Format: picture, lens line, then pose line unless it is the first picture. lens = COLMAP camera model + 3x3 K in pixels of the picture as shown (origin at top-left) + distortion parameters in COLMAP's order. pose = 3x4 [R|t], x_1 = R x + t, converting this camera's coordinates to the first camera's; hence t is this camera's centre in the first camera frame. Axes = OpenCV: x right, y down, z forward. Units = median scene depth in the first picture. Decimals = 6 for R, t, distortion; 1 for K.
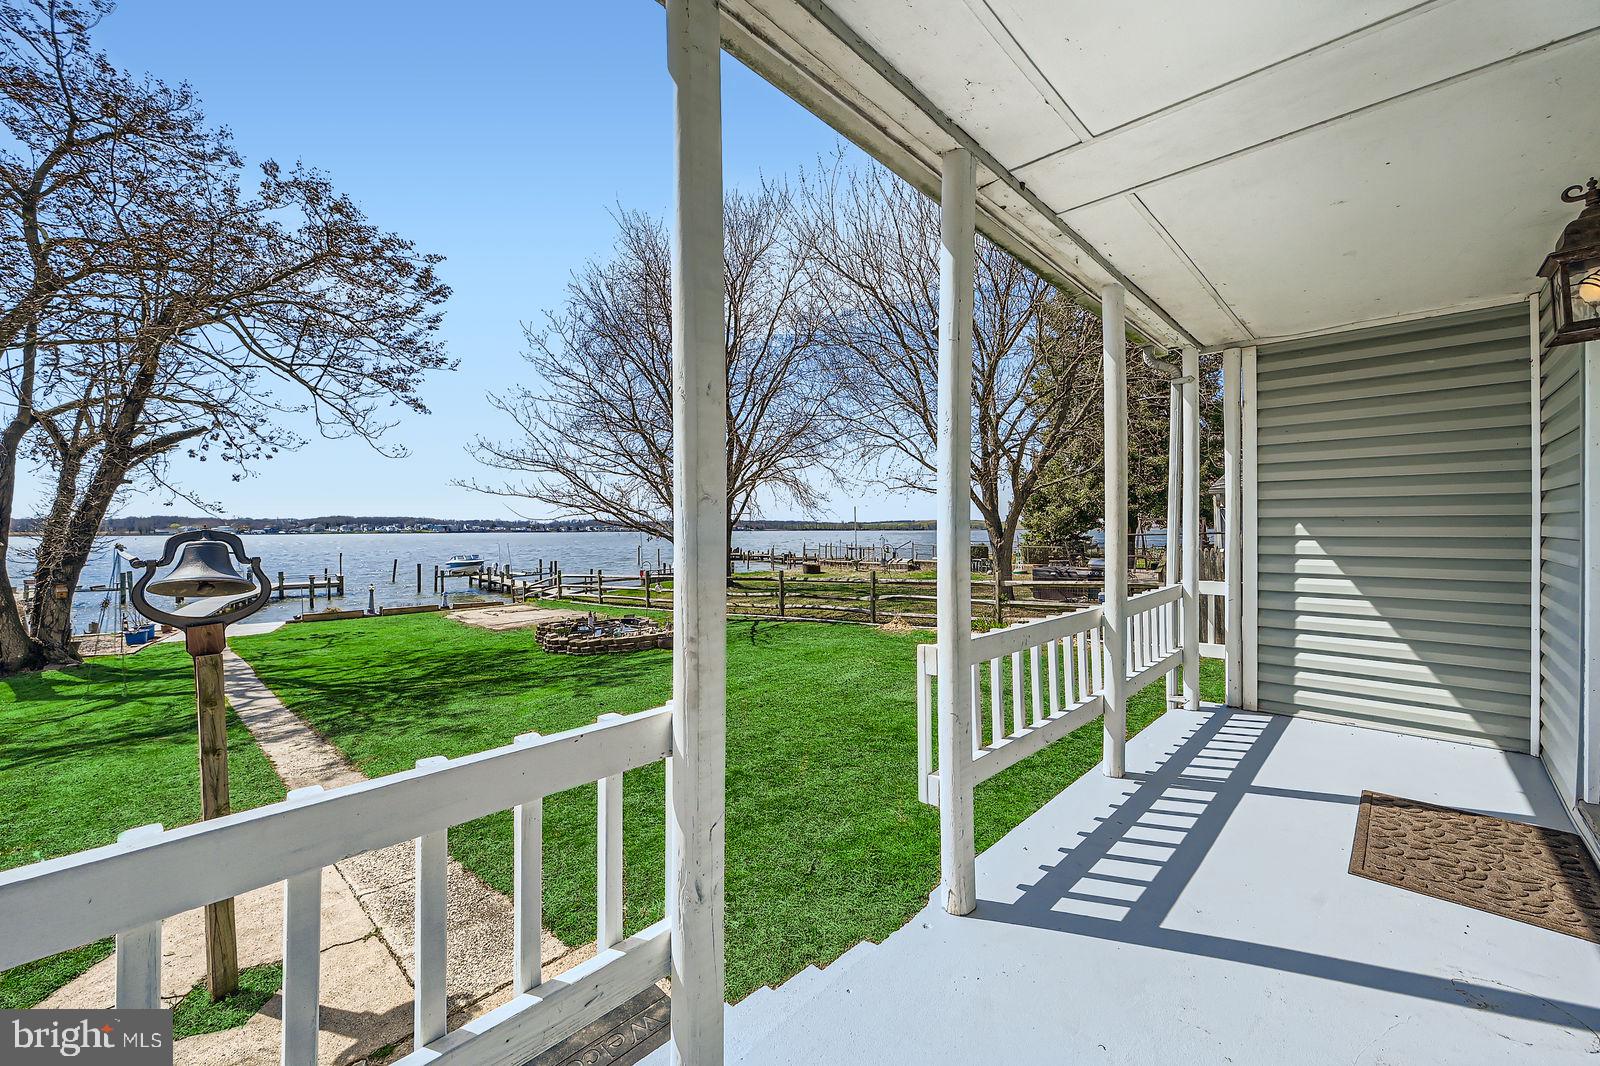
lens RADIAL K [[641.2, 0, 804.9], [0, 641.2, 522.1], [0, 0, 1]] dist [0.000311, -0.000110]
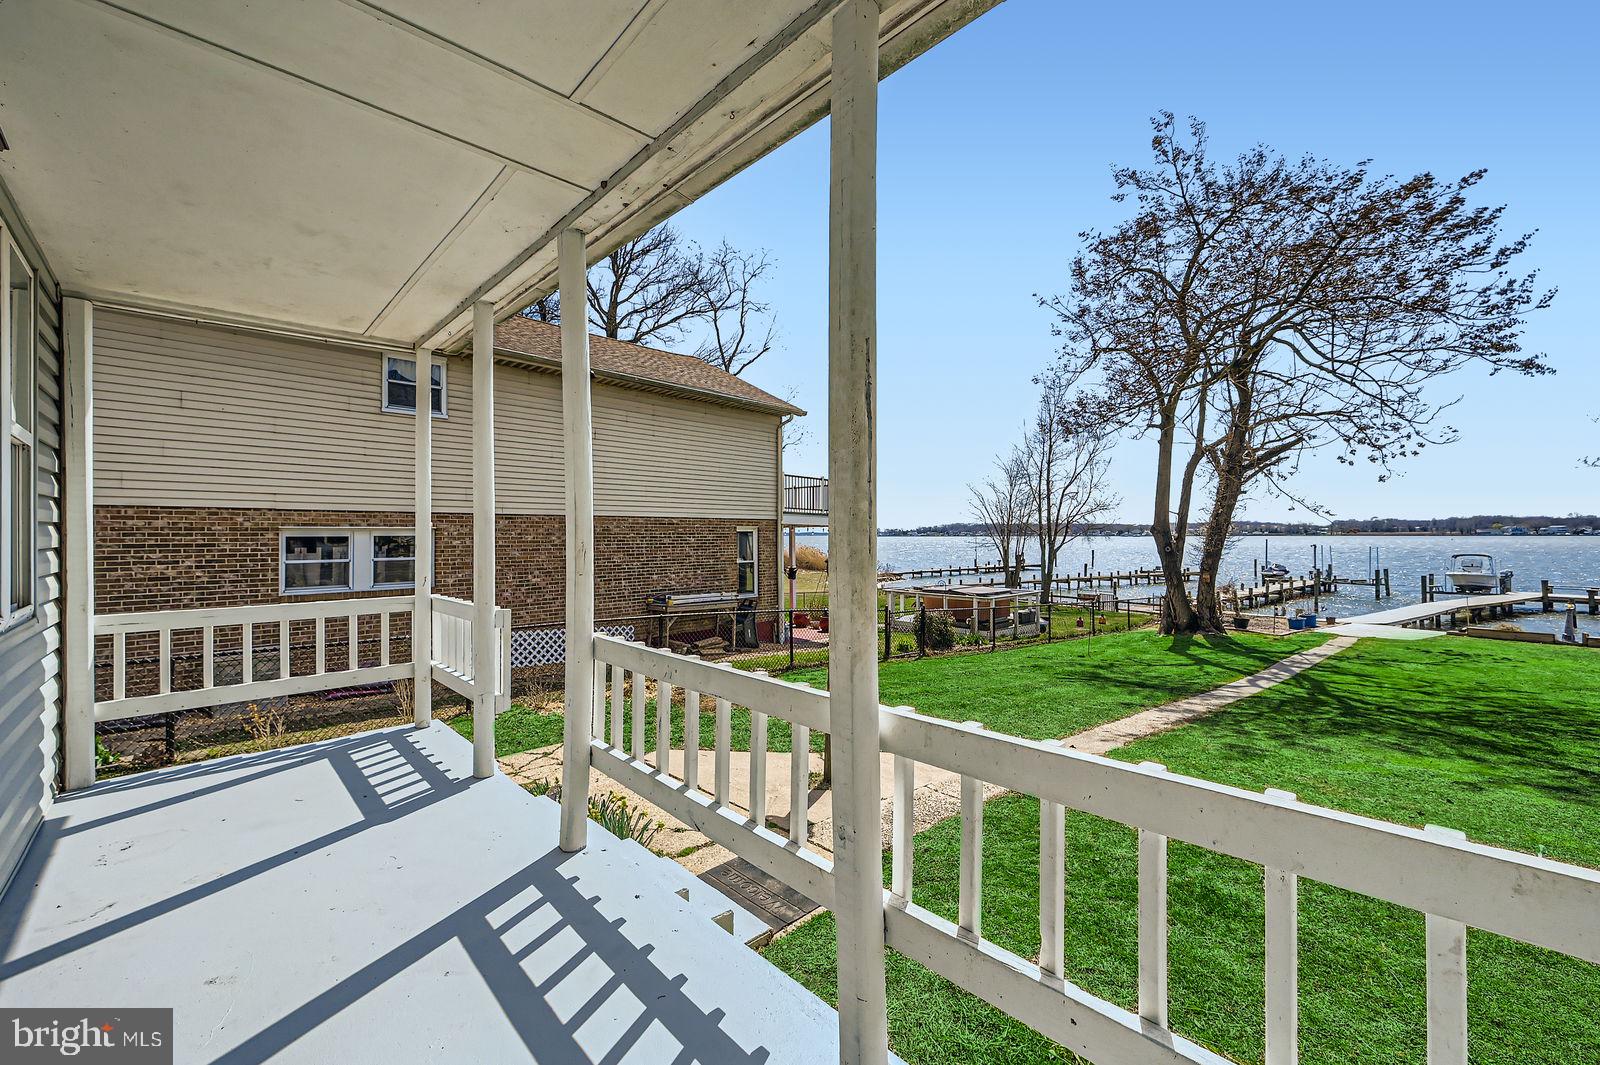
lens RADIAL K [[630.8, 0, 802.2], [0, 630.8, 541.1], [0, 0, 1]] dist [0.002294, 0.000112]
pose [[-0.043033, 0.016341, -0.998940, 0.387587], [0.014839, 0.999766, 0.015715, -0.002620], [0.998963, -0.014147, -0.043265, 0.406221]]
